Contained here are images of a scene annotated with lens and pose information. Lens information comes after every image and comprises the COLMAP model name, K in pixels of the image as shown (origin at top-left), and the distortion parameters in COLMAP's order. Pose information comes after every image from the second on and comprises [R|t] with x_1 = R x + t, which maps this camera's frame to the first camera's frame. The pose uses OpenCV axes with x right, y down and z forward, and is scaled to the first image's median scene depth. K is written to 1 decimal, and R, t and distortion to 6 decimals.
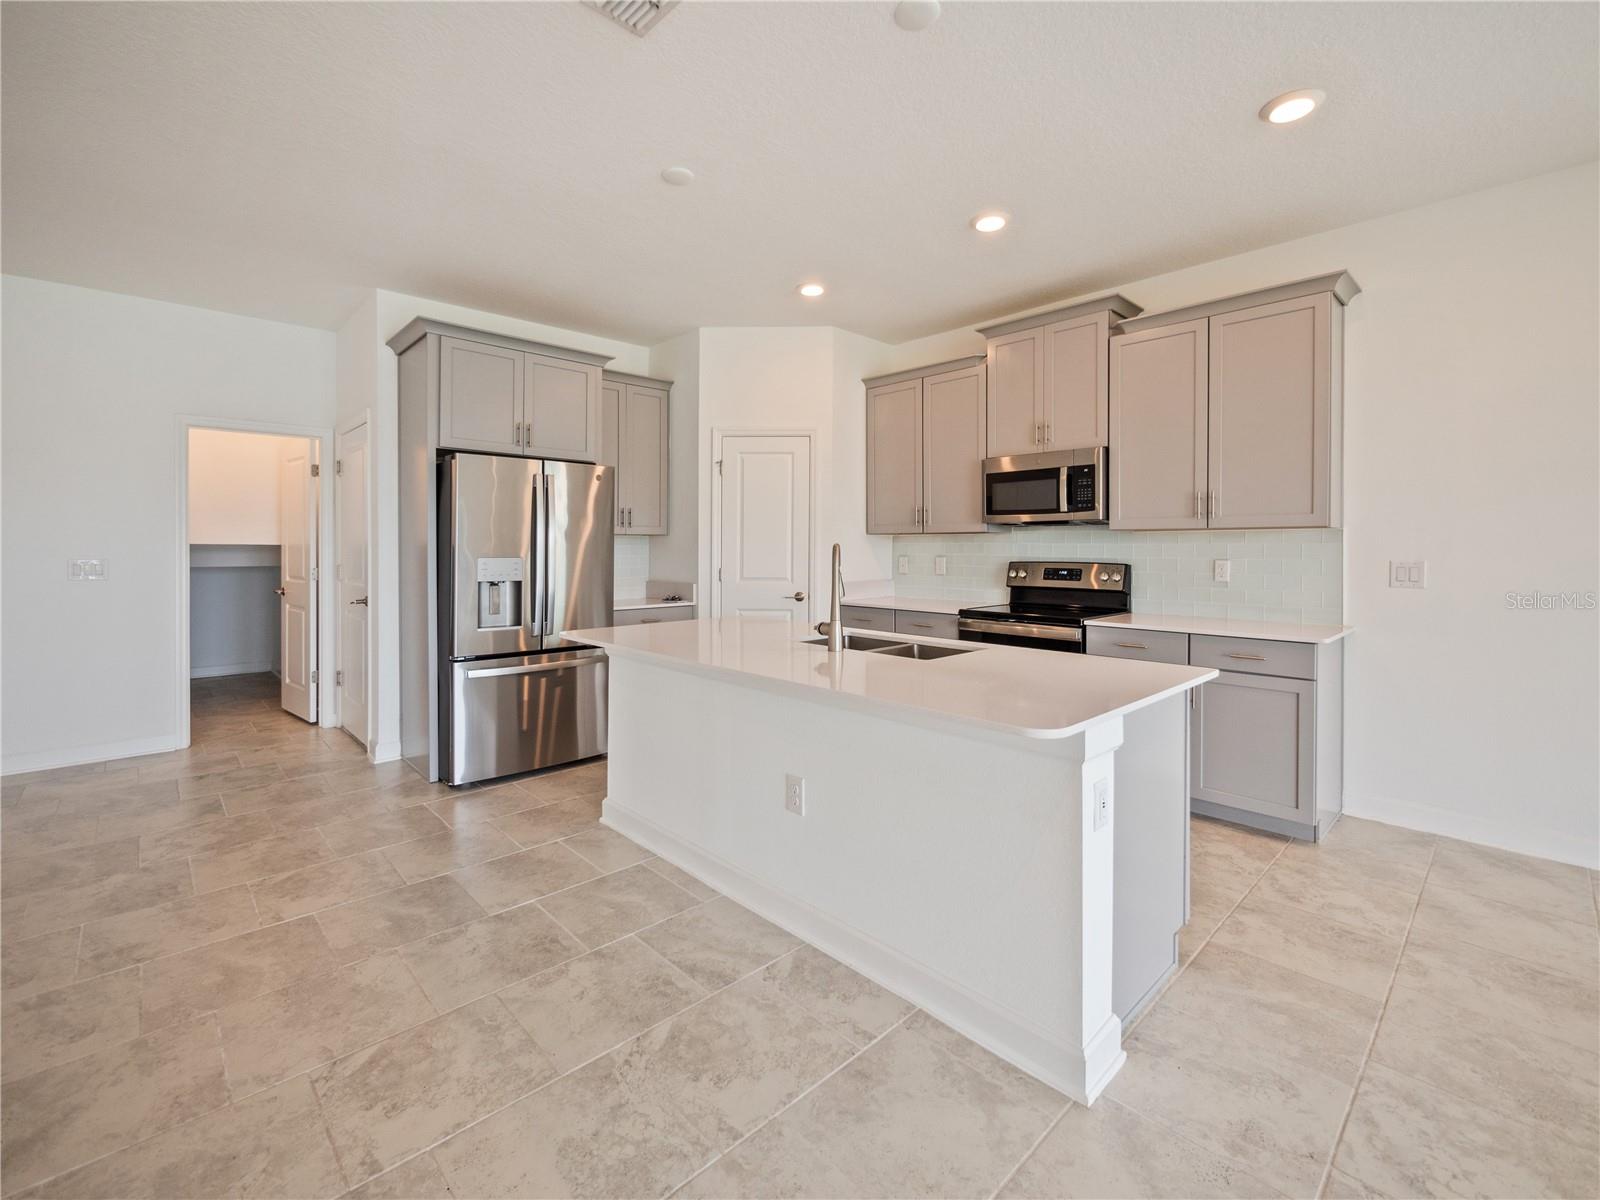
lens RADIAL K [[692.5, 0, 798.1], [0, 692.5, 544.8], [0, 0, 1]] dist [-0.002412, -0.006218]
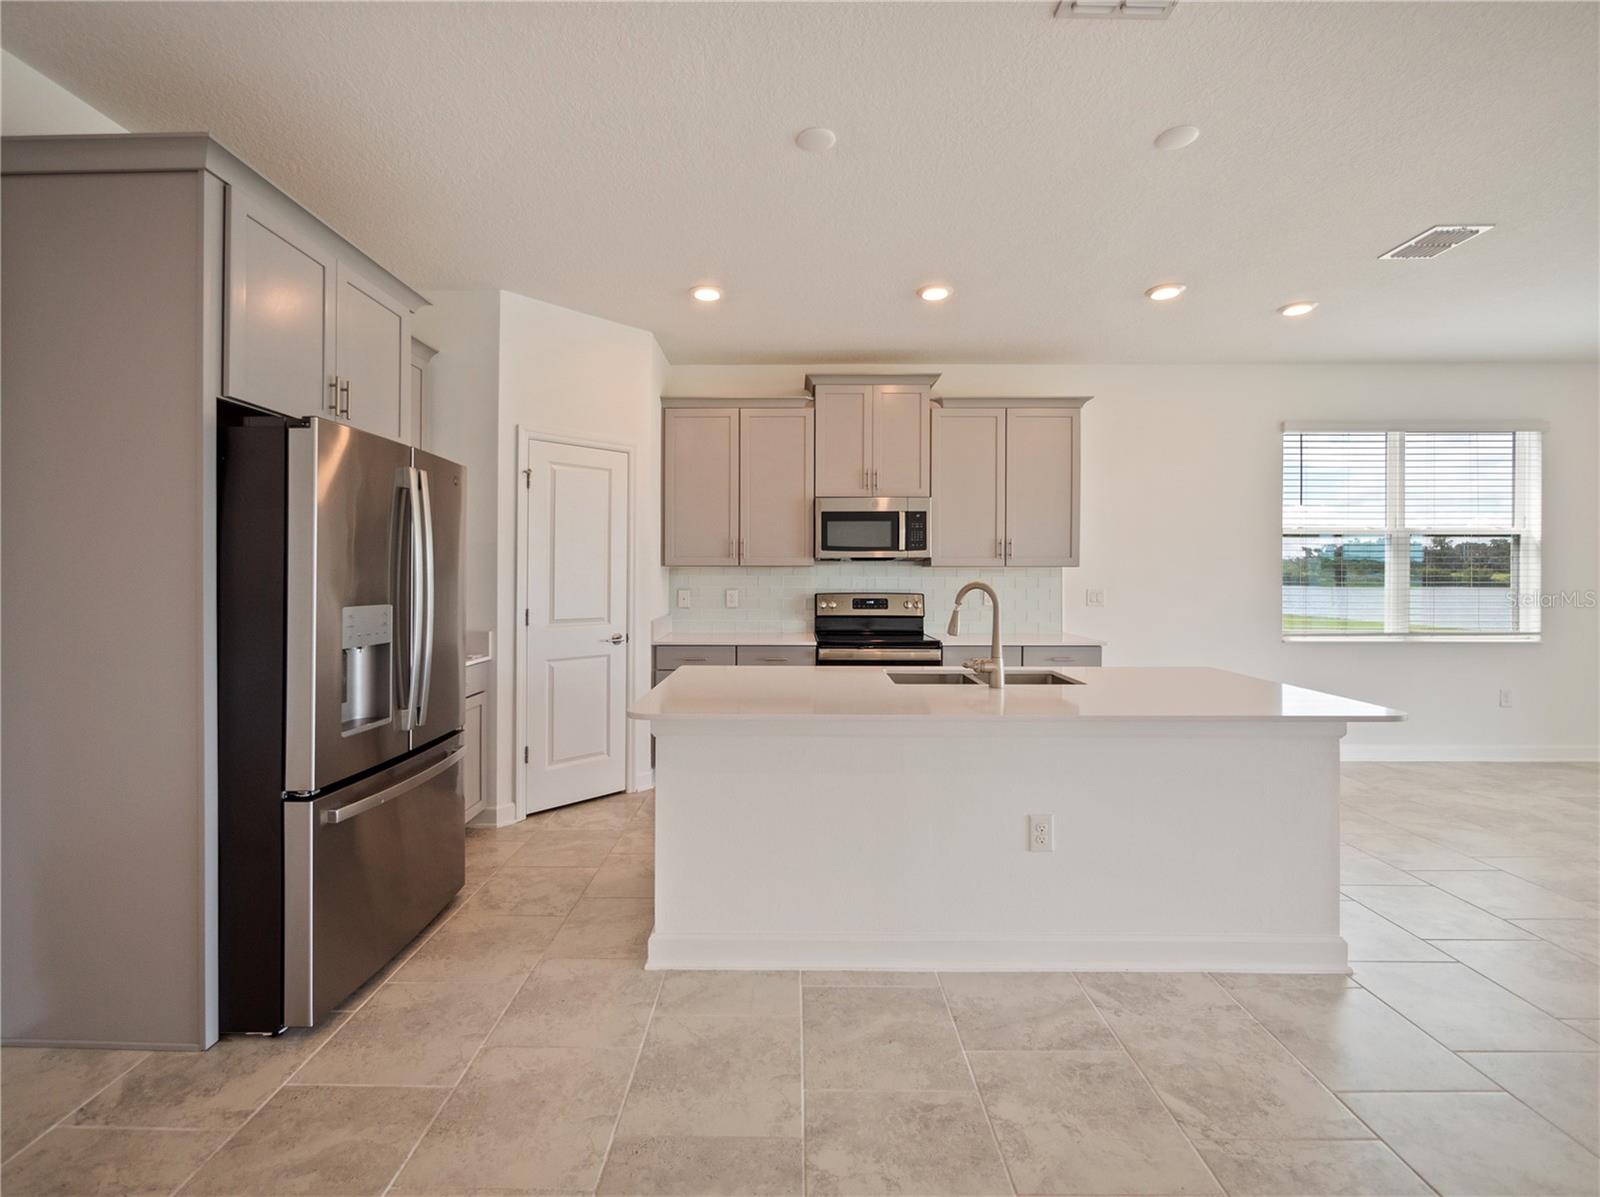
lens RADIAL K [[688.8, 0, 773.0], [0, 688.8, 565.0], [0, 0, 1]] dist [-0.005160, -0.000479]
pose [[0.704629, 0.009937, 0.709506, -0.589758], [-0.002819, 0.999933, -0.011206, -0.009011], [-0.709570, 0.005896, 0.704610, 0.339895]]
